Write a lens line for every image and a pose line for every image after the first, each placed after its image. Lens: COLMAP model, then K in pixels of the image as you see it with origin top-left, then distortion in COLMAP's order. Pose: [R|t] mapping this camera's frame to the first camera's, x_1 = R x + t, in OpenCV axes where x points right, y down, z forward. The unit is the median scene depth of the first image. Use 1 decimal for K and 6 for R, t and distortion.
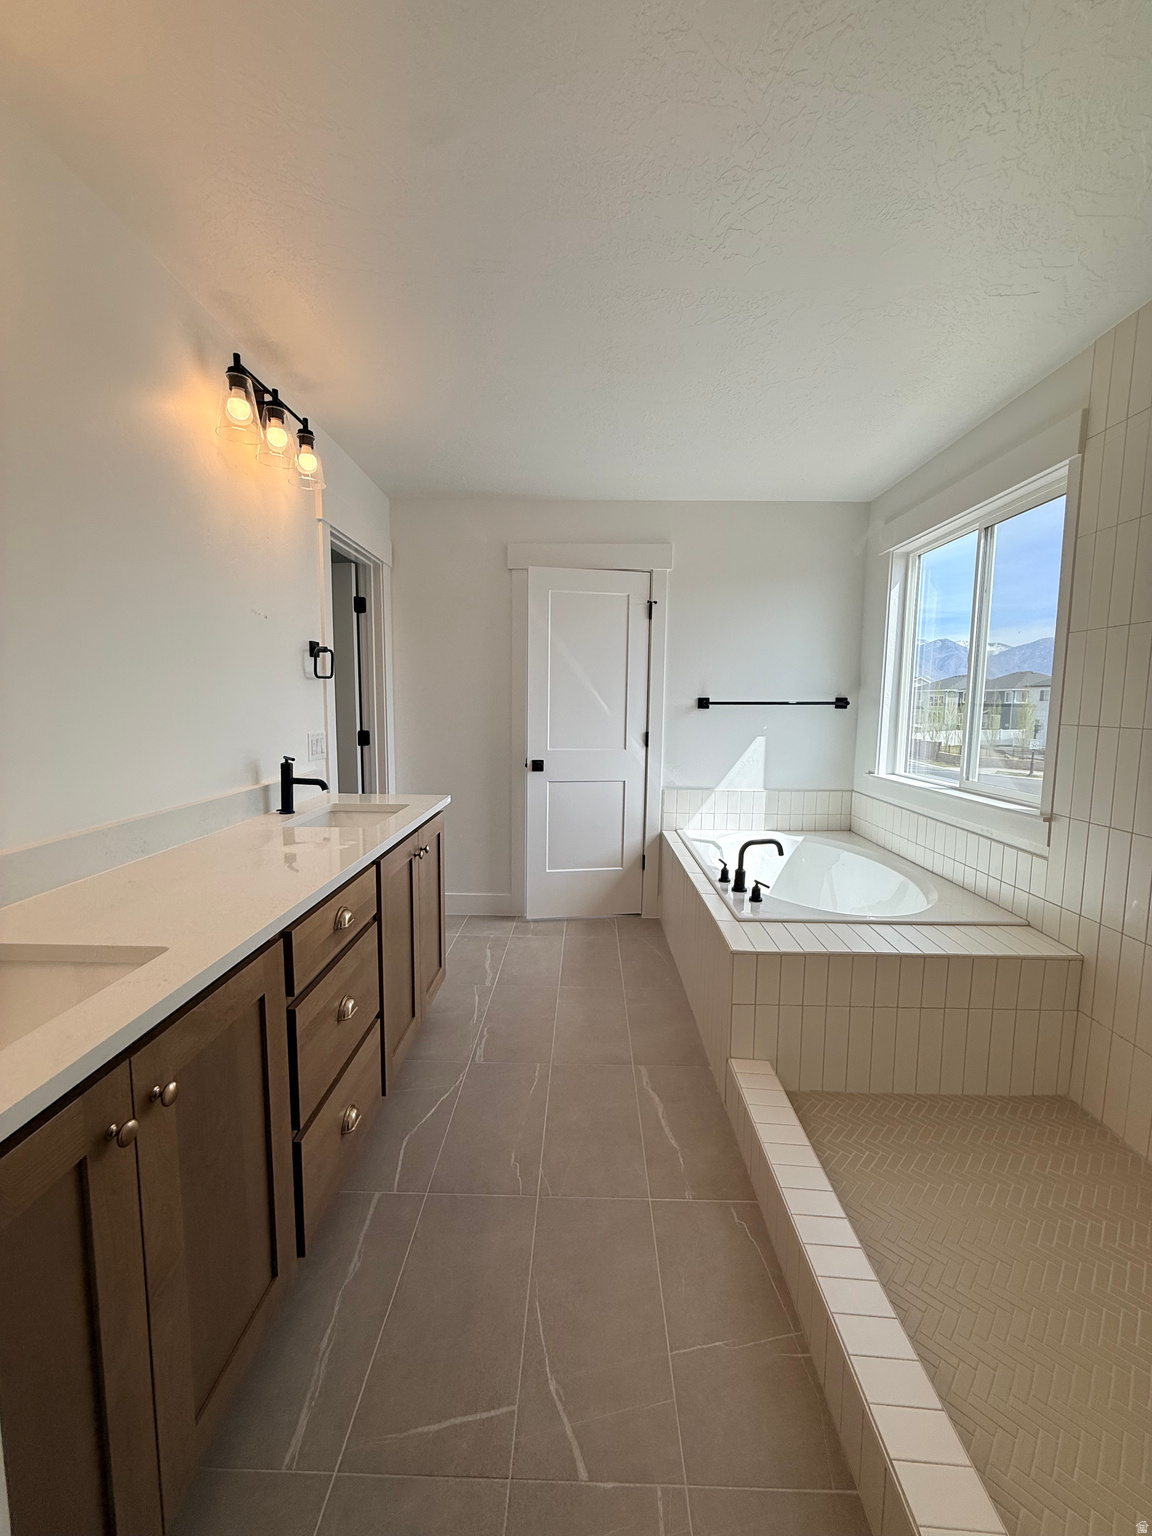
lens RADIAL K [[609.7, 0, 578.1], [0, 609.7, 765.9], [0, 0, 1]] dist [-0.001685, -0.000196]
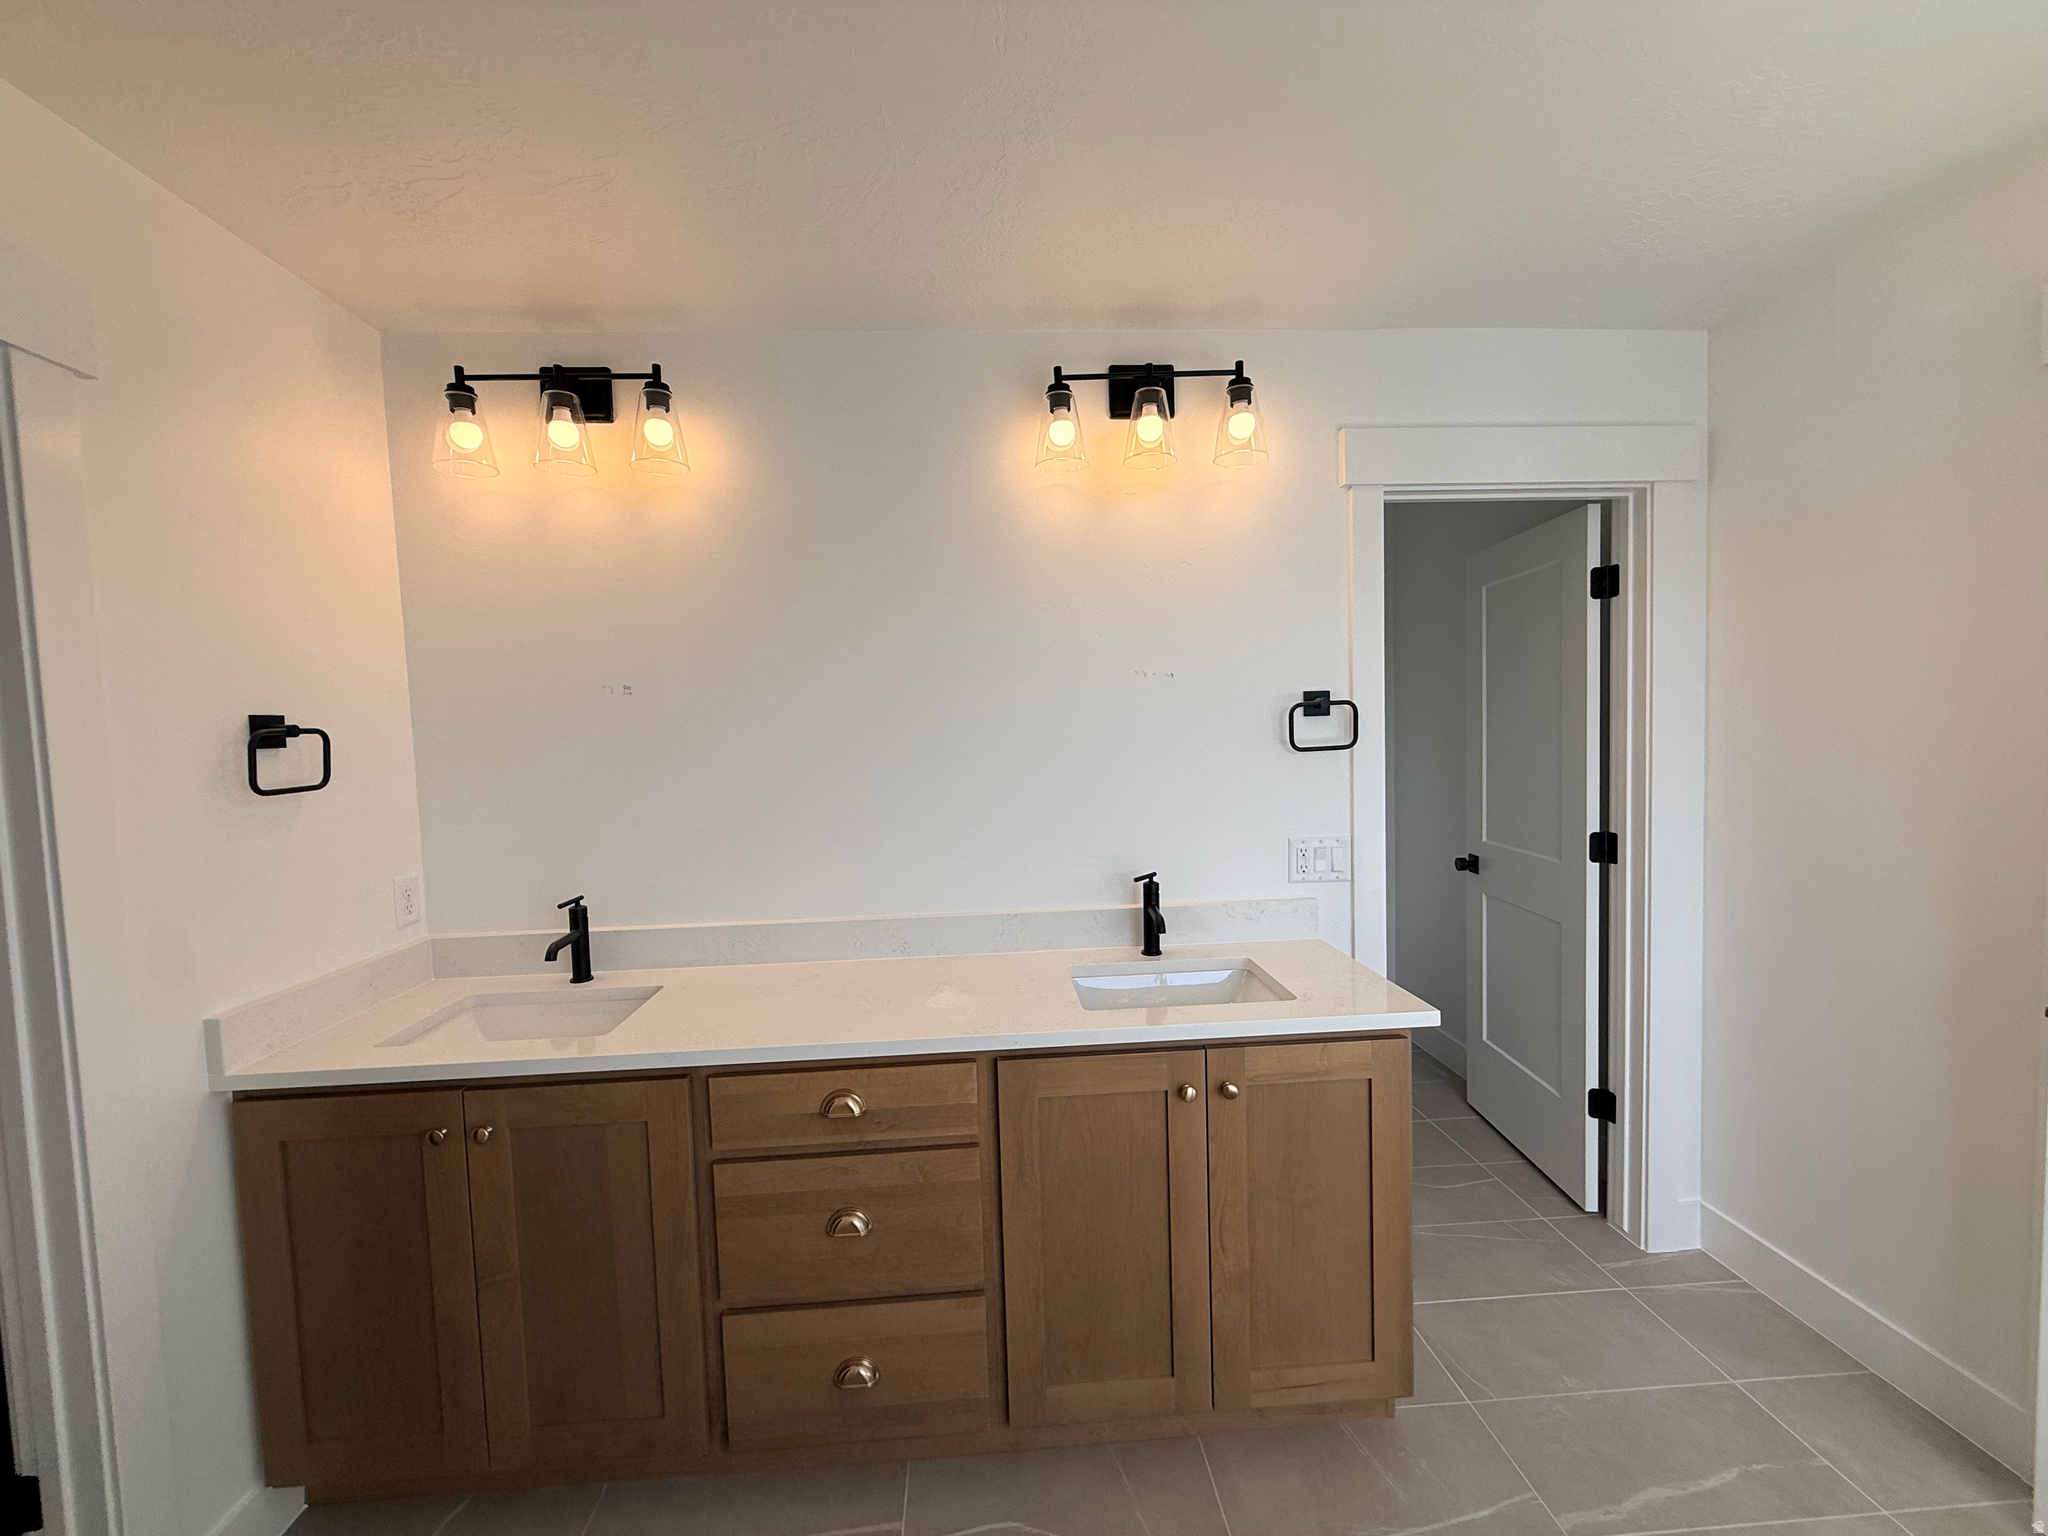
lens RADIAL K [[813.0, 0, 1023.6], [0, 813.0, 767.8], [0, 0, 1]] dist [-0.001685, -0.000196]
pose [[0.067129, 0.037260, -0.997048, 0.415014], [-0.074749, 0.996682, 0.032213, -0.146165], [0.994940, 0.072366, 0.069692, 0.731956]]
